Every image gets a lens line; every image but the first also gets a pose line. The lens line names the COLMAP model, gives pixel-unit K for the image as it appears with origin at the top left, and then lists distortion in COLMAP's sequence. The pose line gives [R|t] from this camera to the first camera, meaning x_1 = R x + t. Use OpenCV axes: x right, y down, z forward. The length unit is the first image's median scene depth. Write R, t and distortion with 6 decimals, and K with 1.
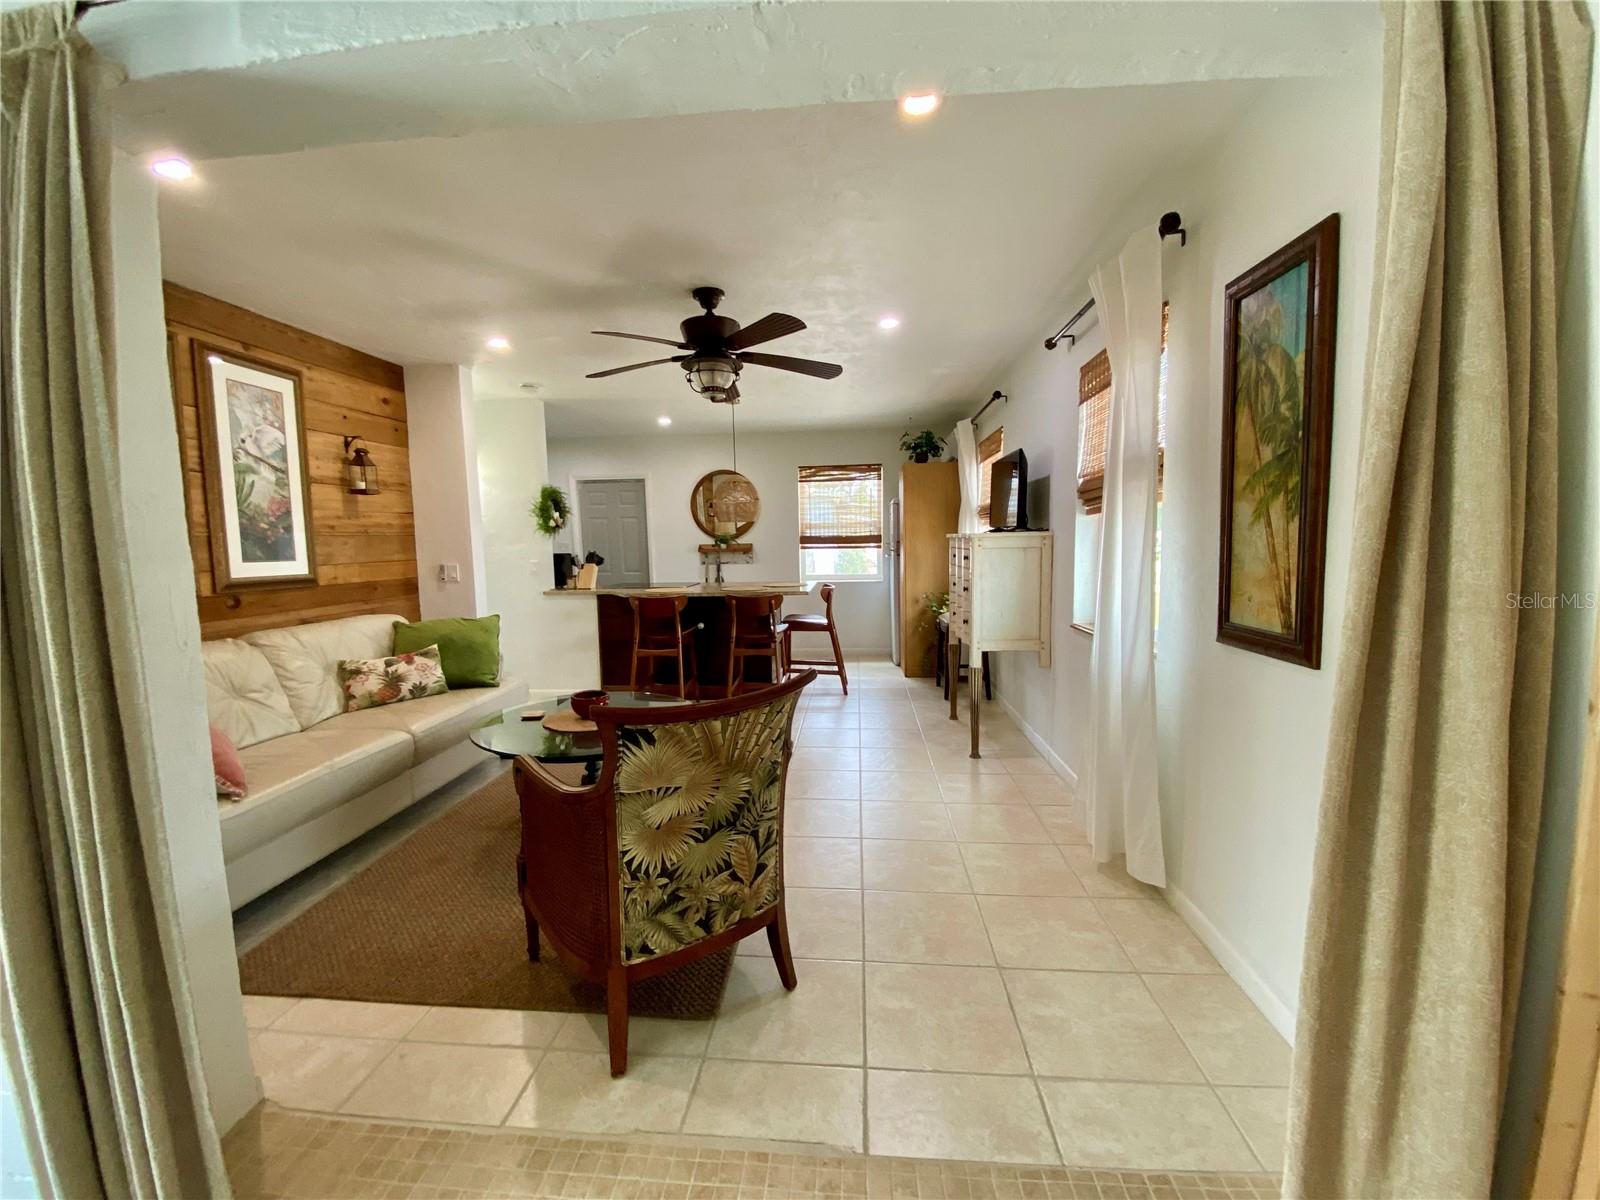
lens RADIAL K [[646.8, 0, 807.2], [0, 646.8, 599.0], [0, 0, 1]] dist [0.000336, -0.012220]
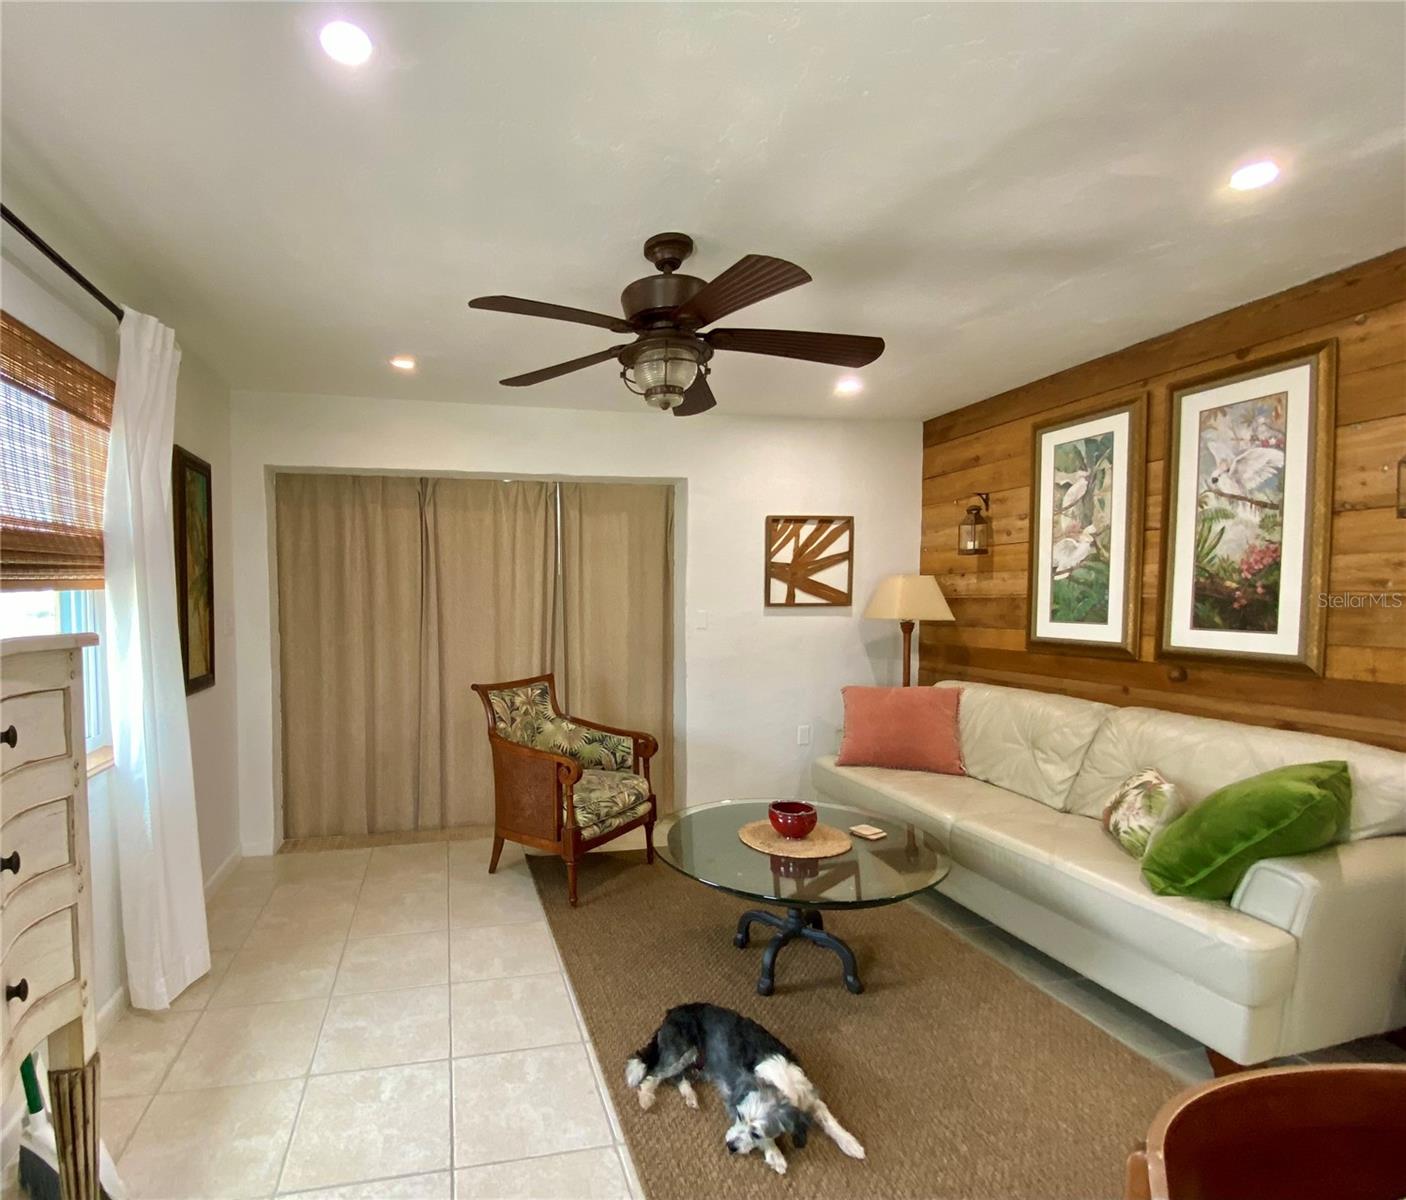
lens RADIAL K [[682.5, 0, 575.5], [0, 682.5, 634.0], [0, 0, 1]] dist [-0.010399, -0.009548]
pose [[-0.966966, 0.033662, -0.252674, 0.115430], [-0.002940, 0.989703, 0.143104, -0.167787], [0.254890, 0.139119, -0.956910, 1.573180]]
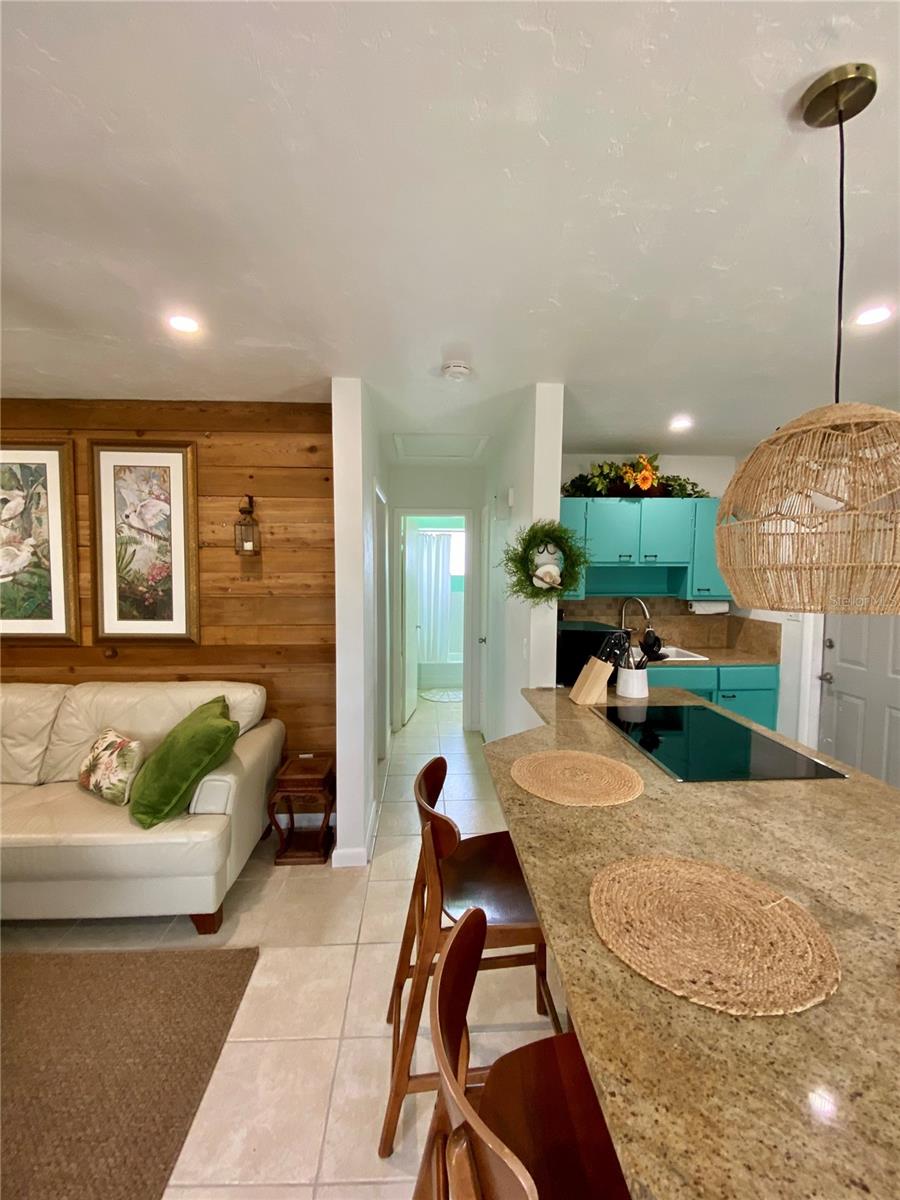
lens RADIAL K [[485.1, 0, 439.3], [0, 485.1, 598.7], [0, 0, 1]] dist [0.000336, -0.012220]
pose [[0.124914, 0.075914, -0.989259, 0.067920], [-0.095049, 0.993398, 0.064229, -0.201854], [0.987604, 0.086005, 0.131305, 1.406480]]
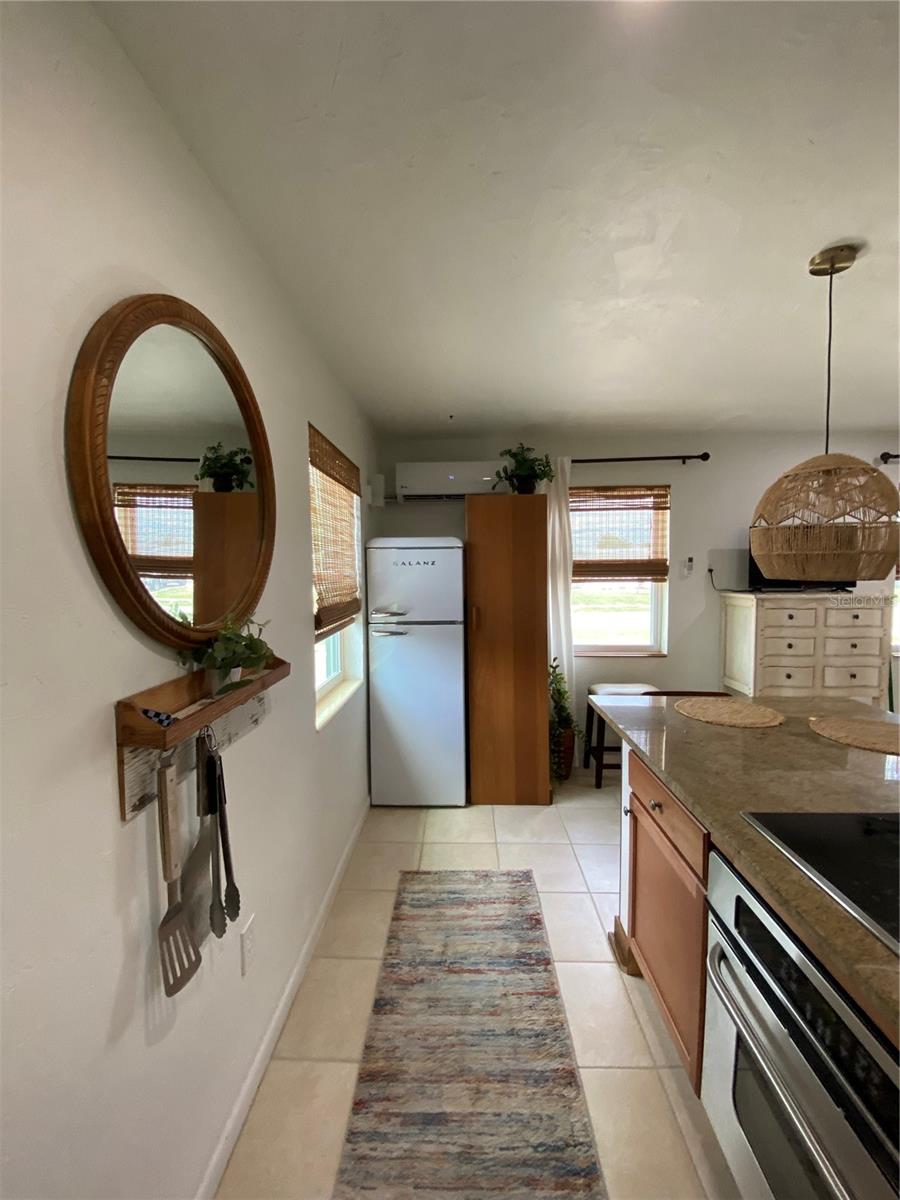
lens RADIAL K [[485.1, 0, 443.3], [0, 485.1, 603.8], [0, 0, 1]] dist [0.000336, -0.012220]
pose [[-0.038535, -0.043112, 0.998327, -0.642944], [0.104021, 0.993468, 0.046917, -0.236732], [-0.993828, 0.105655, -0.033799, 2.057936]]
